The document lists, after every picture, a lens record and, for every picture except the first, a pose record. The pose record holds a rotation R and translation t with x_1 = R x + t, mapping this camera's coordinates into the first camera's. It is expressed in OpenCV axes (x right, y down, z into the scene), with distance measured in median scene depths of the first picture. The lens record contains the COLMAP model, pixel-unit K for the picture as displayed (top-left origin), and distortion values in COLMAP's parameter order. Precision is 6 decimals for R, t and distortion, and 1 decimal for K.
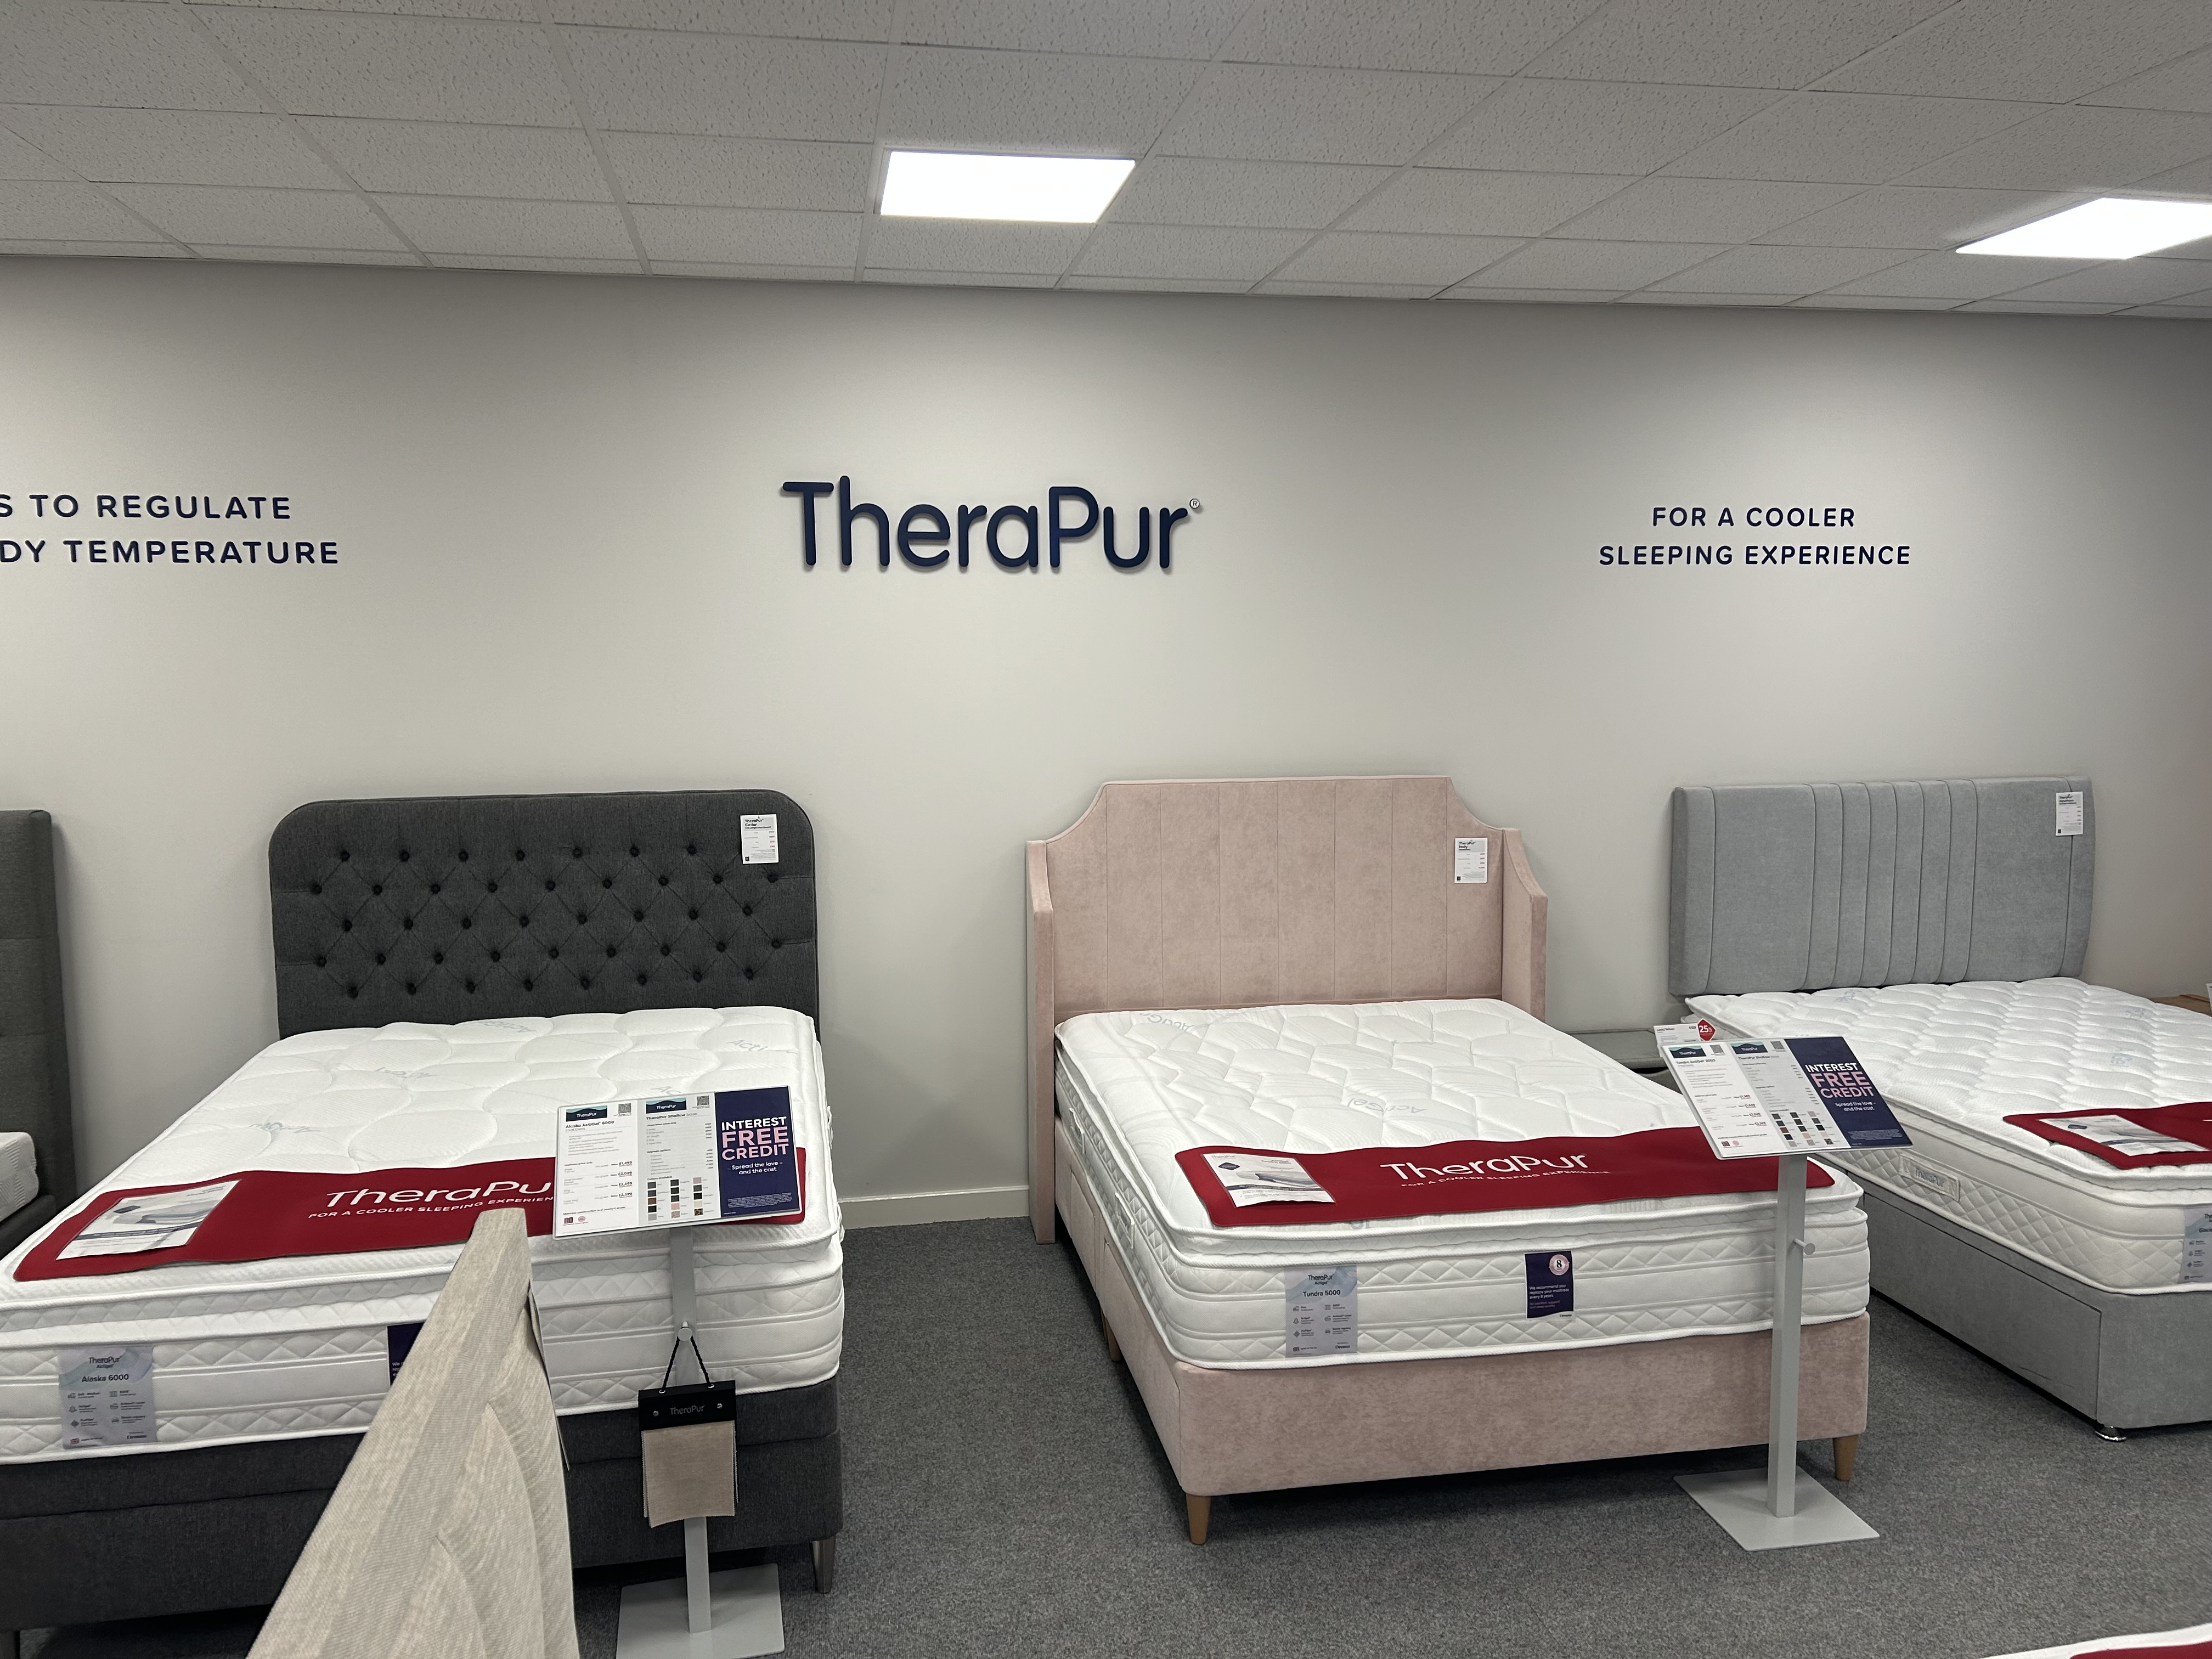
lens RADIAL K [[1664.2, 0, 1112.2], [0, 1664.2, 825.2], [0, 0, 1]] dist [0.059610, -0.064862]
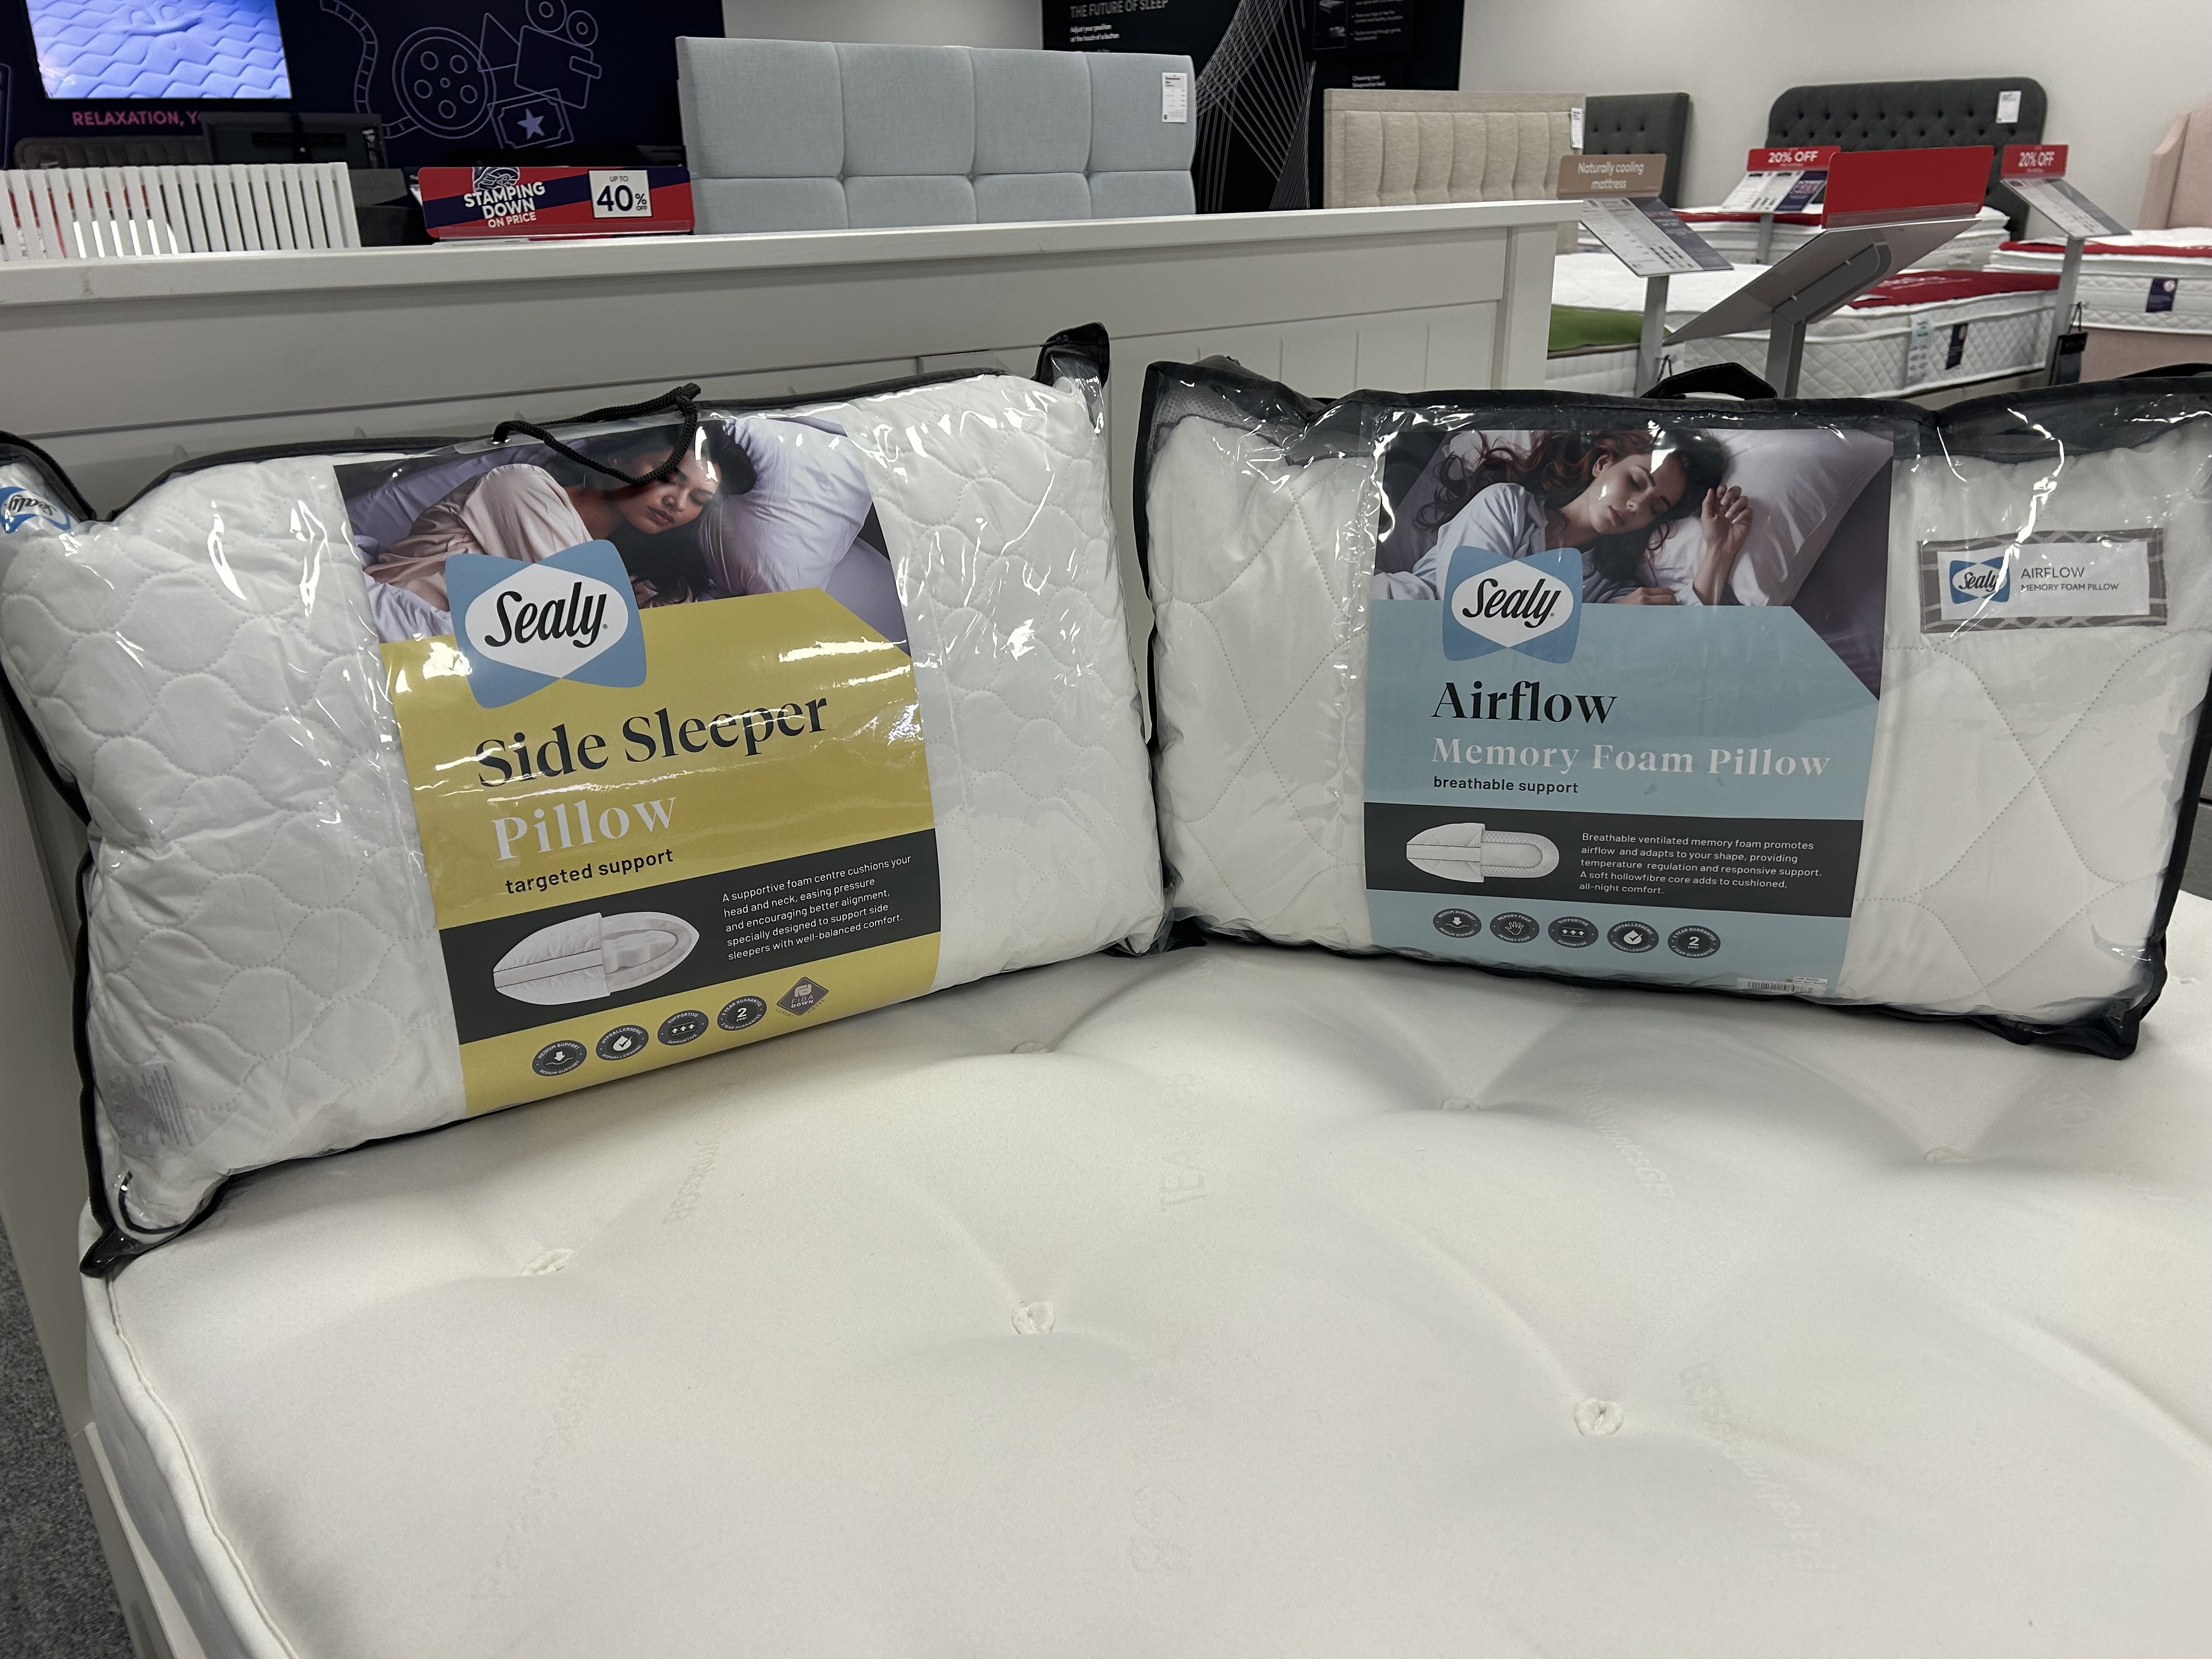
lens RADIAL K [[1664.2, 0, 1101.4], [0, 1664.2, 826.9], [0, 0, 1]] dist [0.059610, -0.064862]
pose [[0.487658, 0.327026, -0.809471, 0.996226], [-0.084632, 0.940534, 0.328990, 0.215230], [0.868923, -0.091927, 0.486335, -0.746902]]
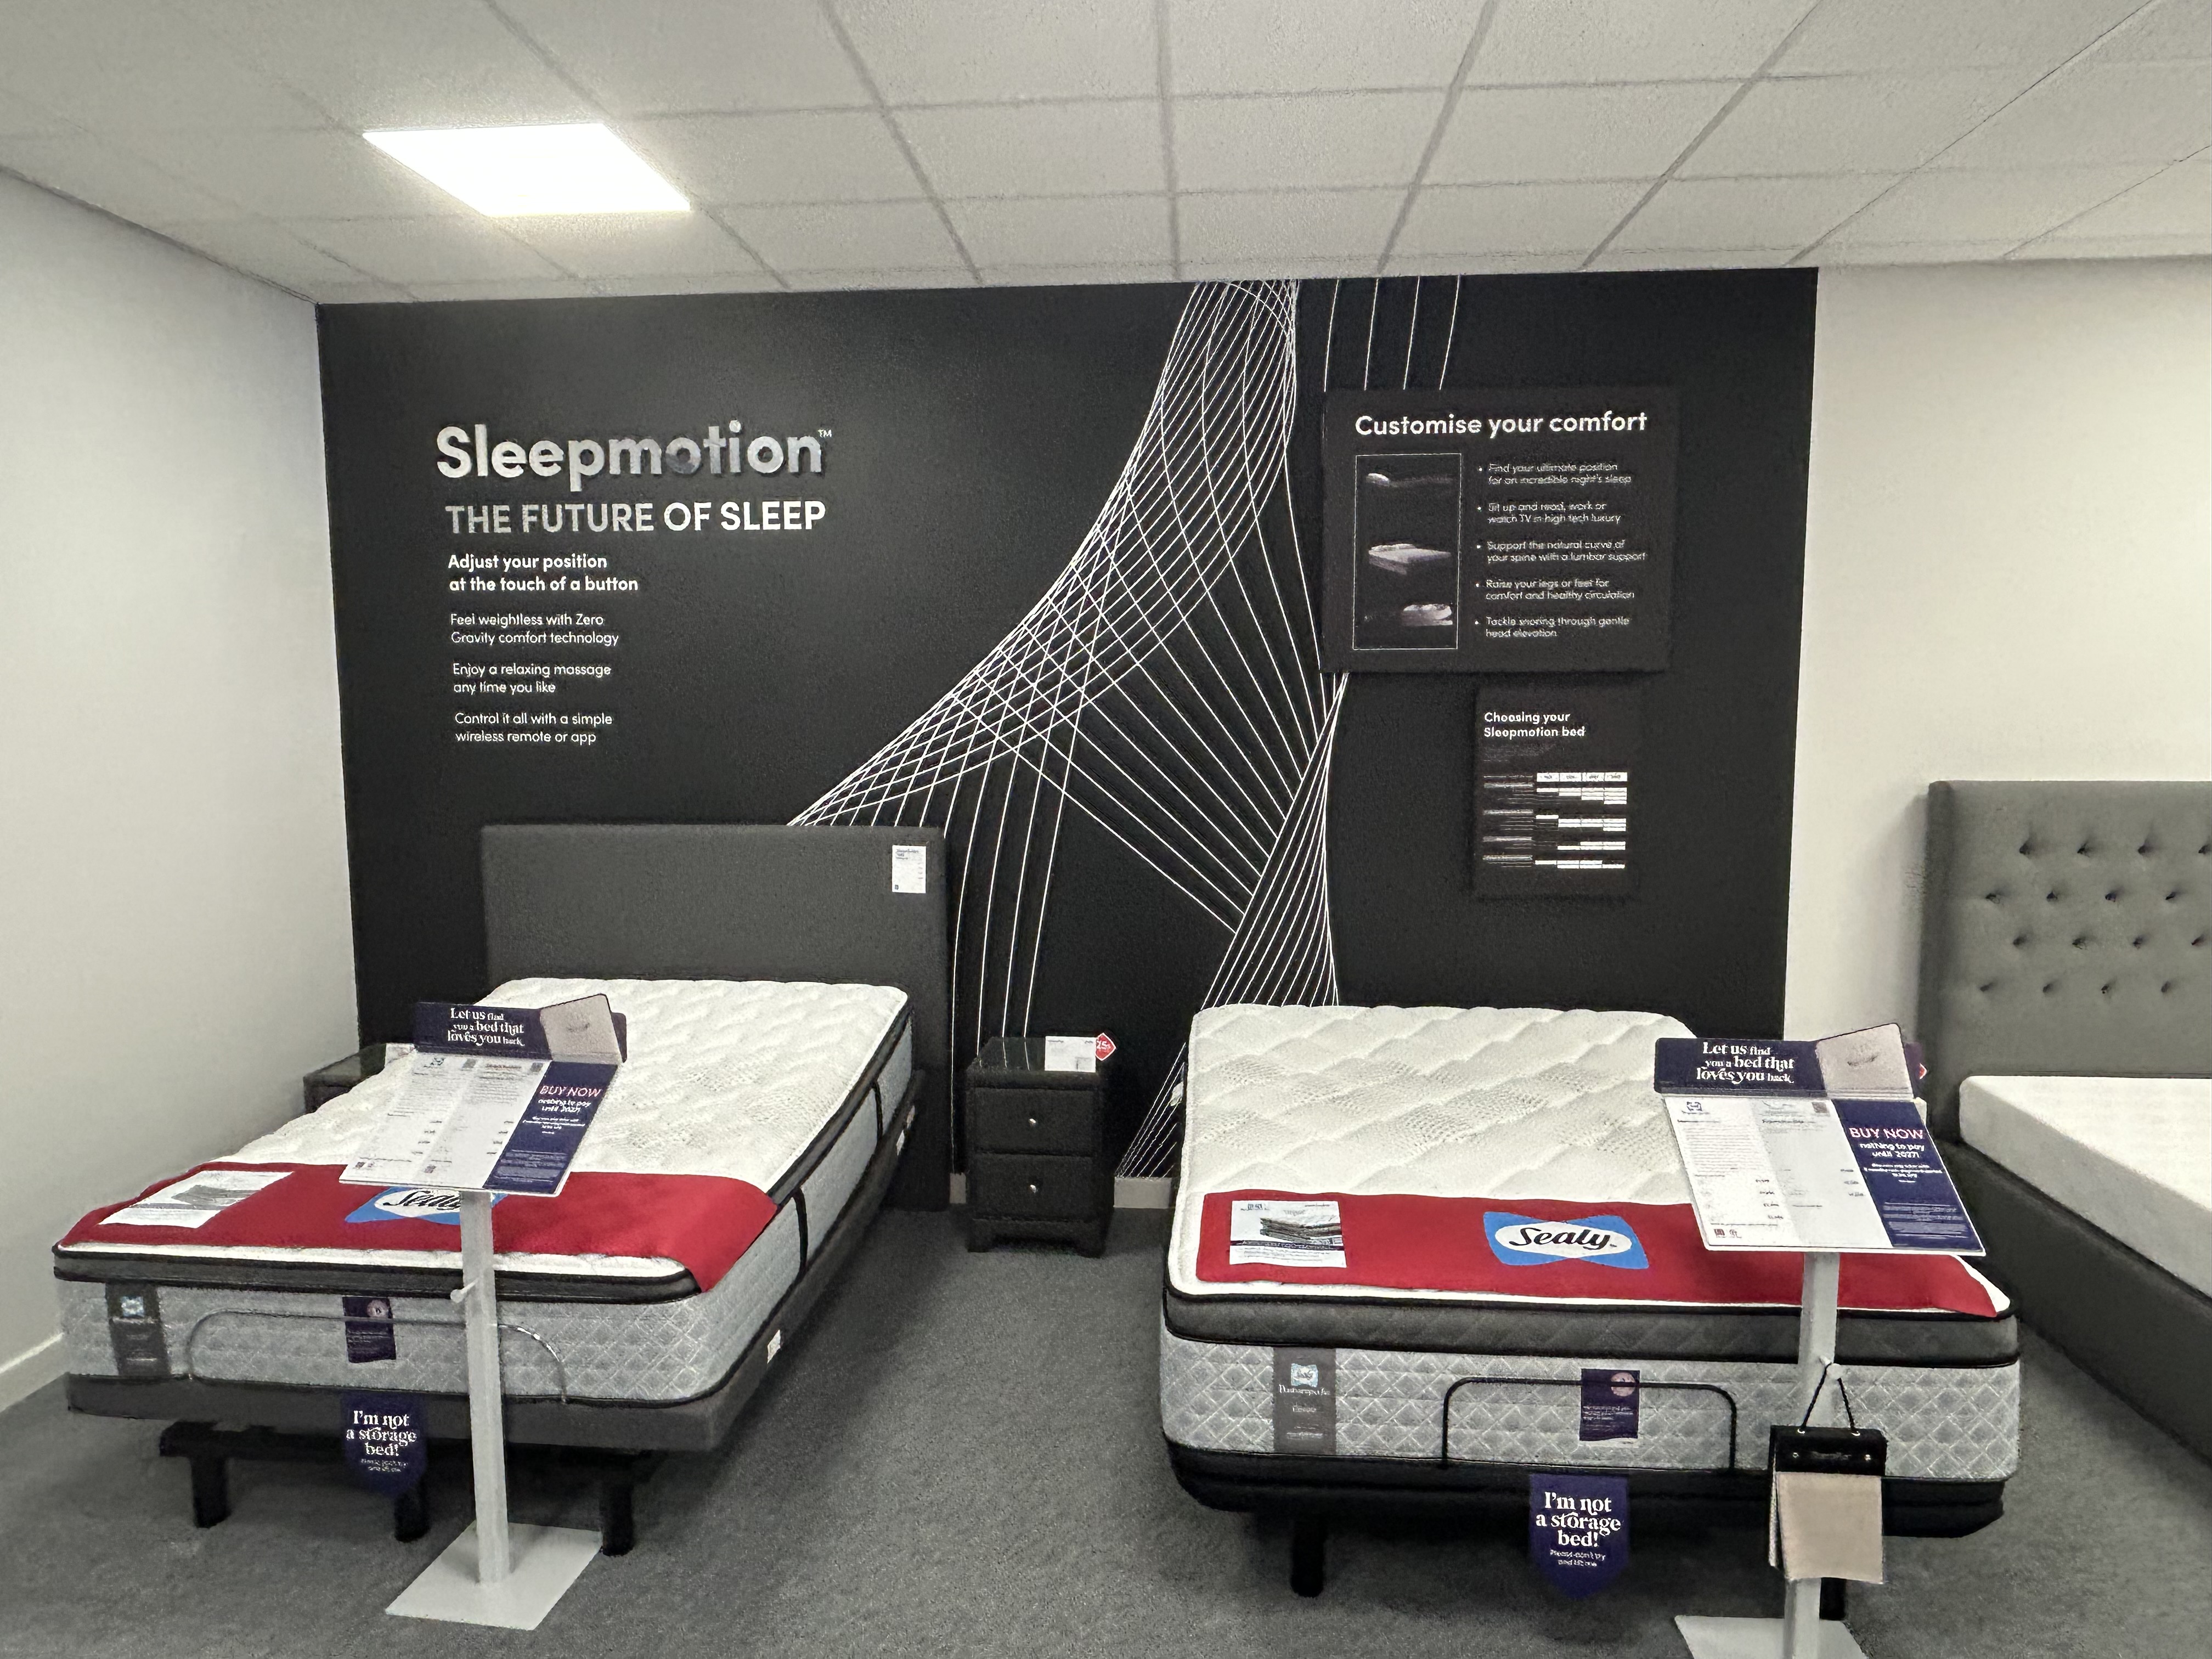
lens RADIAL K [[1447.5, 0, 1072.4], [0, 1447.5, 860.1], [0, 0, 1]] dist [-0.008792, 0.005706]
pose [[0.965653, 0.038564, -0.256956, -1.137130], [-0.034326, 0.999191, 0.020959, 0.045280], [0.257556, -0.011418, 0.966196, -0.082688]]
